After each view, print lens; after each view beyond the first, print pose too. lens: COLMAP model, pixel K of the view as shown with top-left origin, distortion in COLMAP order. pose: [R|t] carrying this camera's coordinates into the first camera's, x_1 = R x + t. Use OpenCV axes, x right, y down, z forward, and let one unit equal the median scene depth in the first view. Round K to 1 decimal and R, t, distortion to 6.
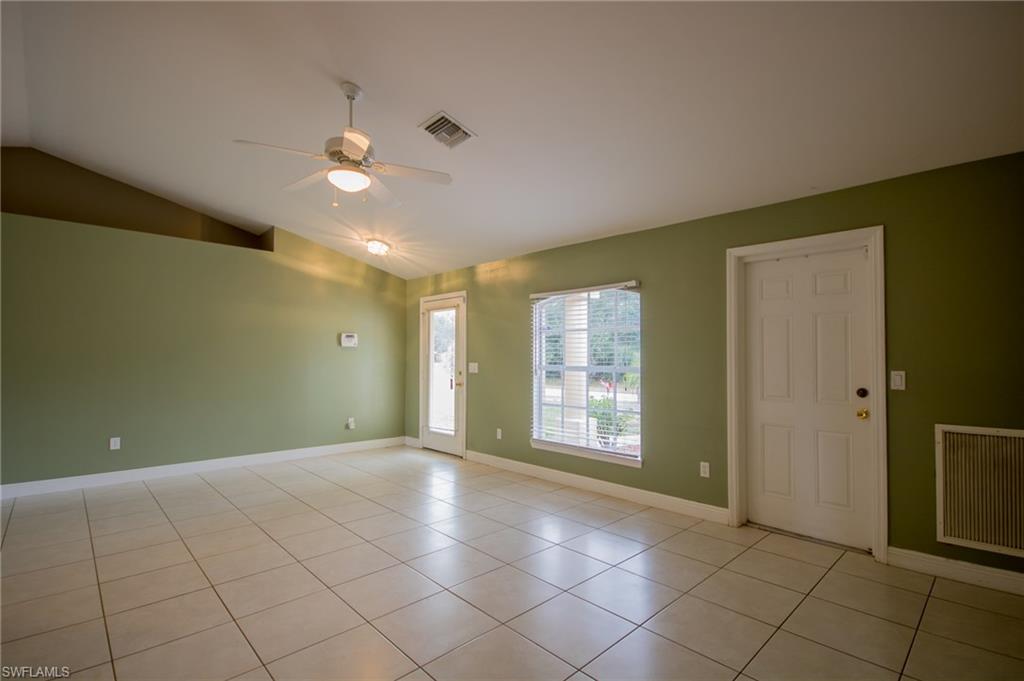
lens RADIAL K [[480.2, 0, 507.8], [0, 480.2, 346.3], [0, 0, 1]] dist [0.002749, -0.003962]
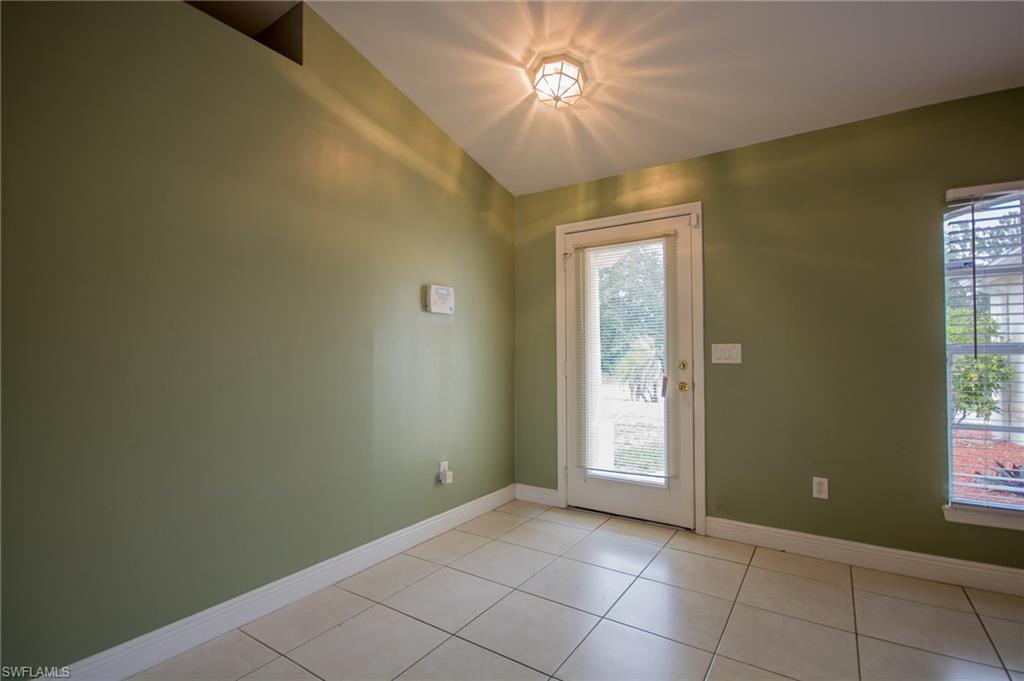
lens RADIAL K [[480.2, 0, 517.5], [0, 480.2, 345.2], [0, 0, 1]] dist [0.002749, -0.003962]
pose [[0.972677, -0.005163, 0.232105, -0.396880], [0.002983, 0.999948, 0.009741, 0.030083], [-0.232144, -0.008782, 0.972642, 0.556346]]
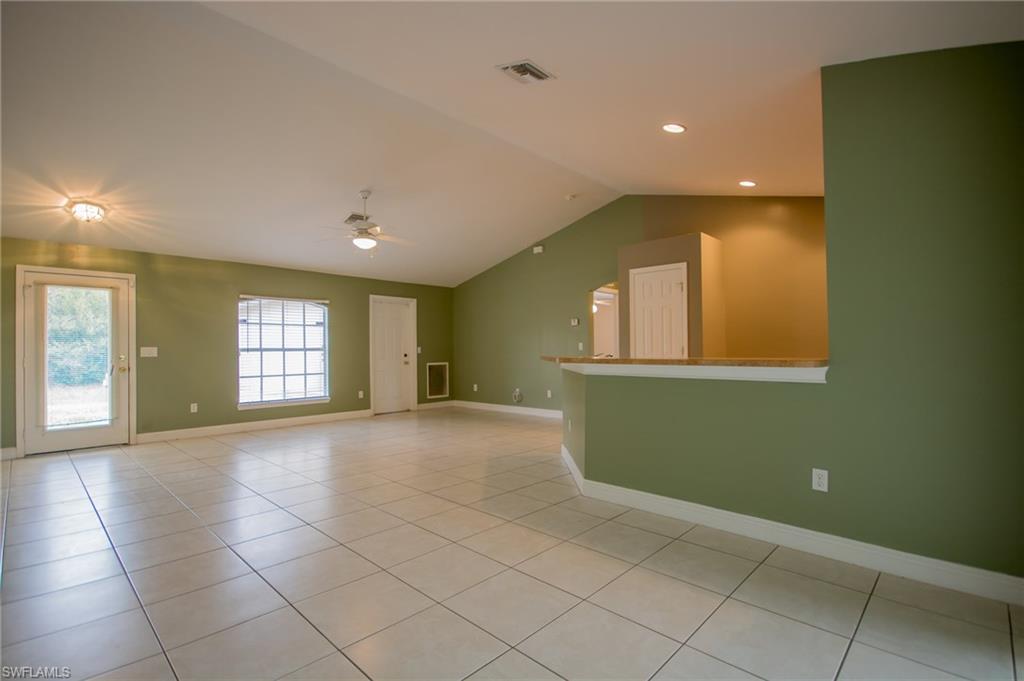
lens RADIAL K [[480.2, 0, 513.9], [0, 480.2, 345.0], [0, 0, 1]] dist [0.002749, -0.003962]
pose [[-0.046196, 0.007217, 0.998906, -1.125726], [-0.014710, 0.999861, -0.007904, 0.025864], [-0.998824, -0.015059, -0.046083, 0.263950]]
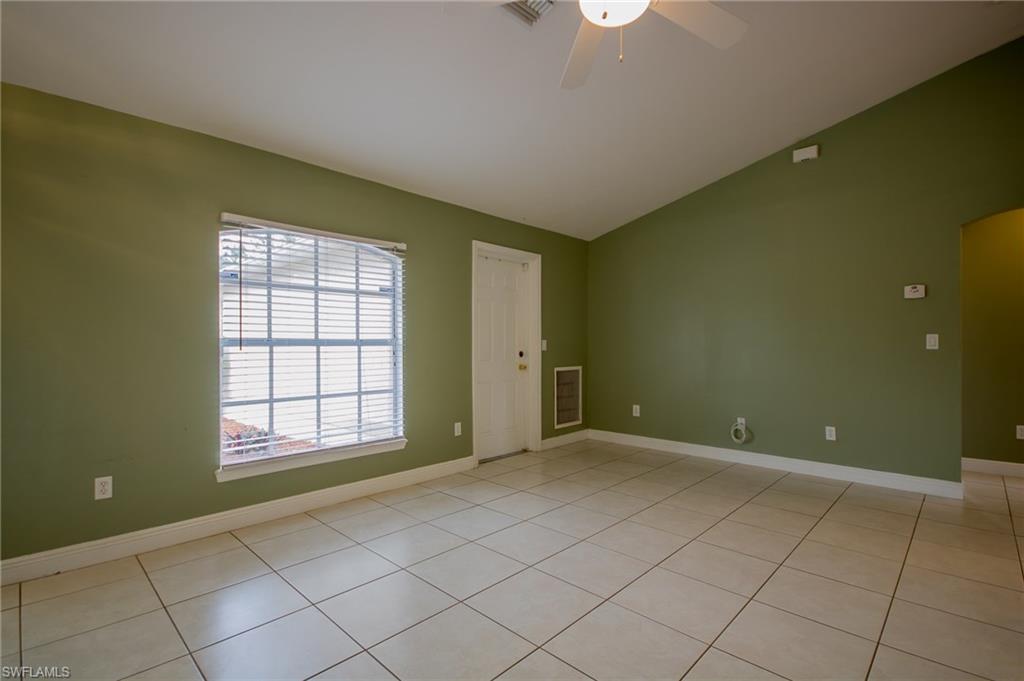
lens RADIAL K [[480.2, 0, 517.1], [0, 480.2, 345.3], [0, 0, 1]] dist [0.002749, -0.003962]
pose [[-0.054470, -0.006464, 0.998494, -0.461541], [-0.024348, 0.999690, 0.005143, 0.031516], [-0.998219, -0.024031, -0.054610, 0.587200]]
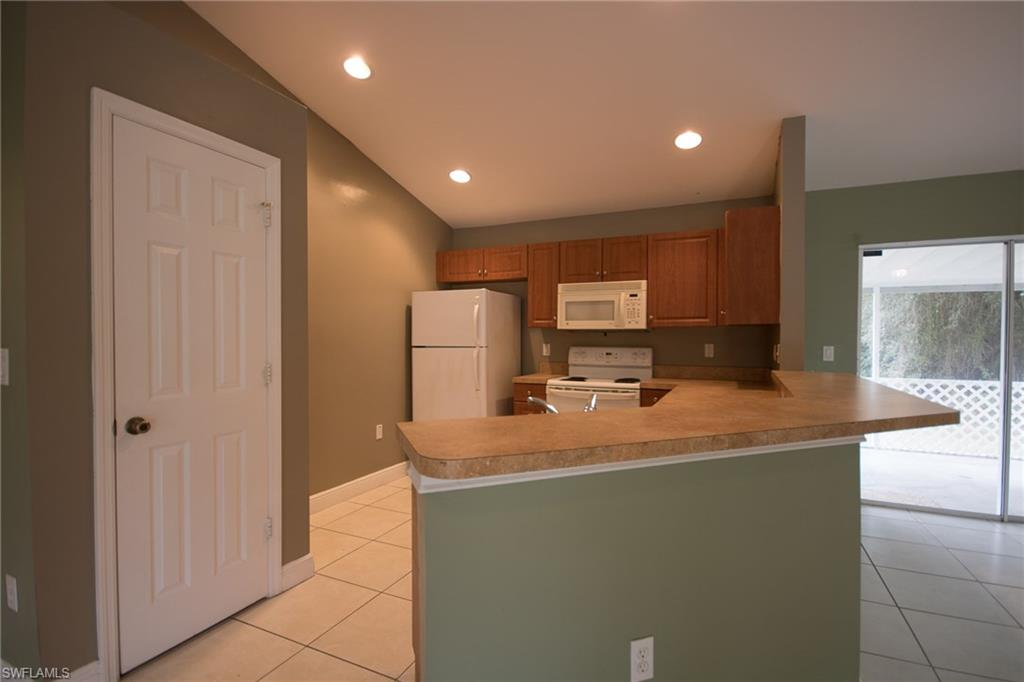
lens RADIAL K [[480.2, 0, 508.9], [0, 480.2, 345.1], [0, 0, 1]] dist [0.002749, -0.003962]
pose [[-0.929399, 0.004005, -0.369055, -0.243786], [0.005268, 0.999983, -0.002417, 0.004636], [0.369040, -0.004190, -0.929404, 0.317590]]
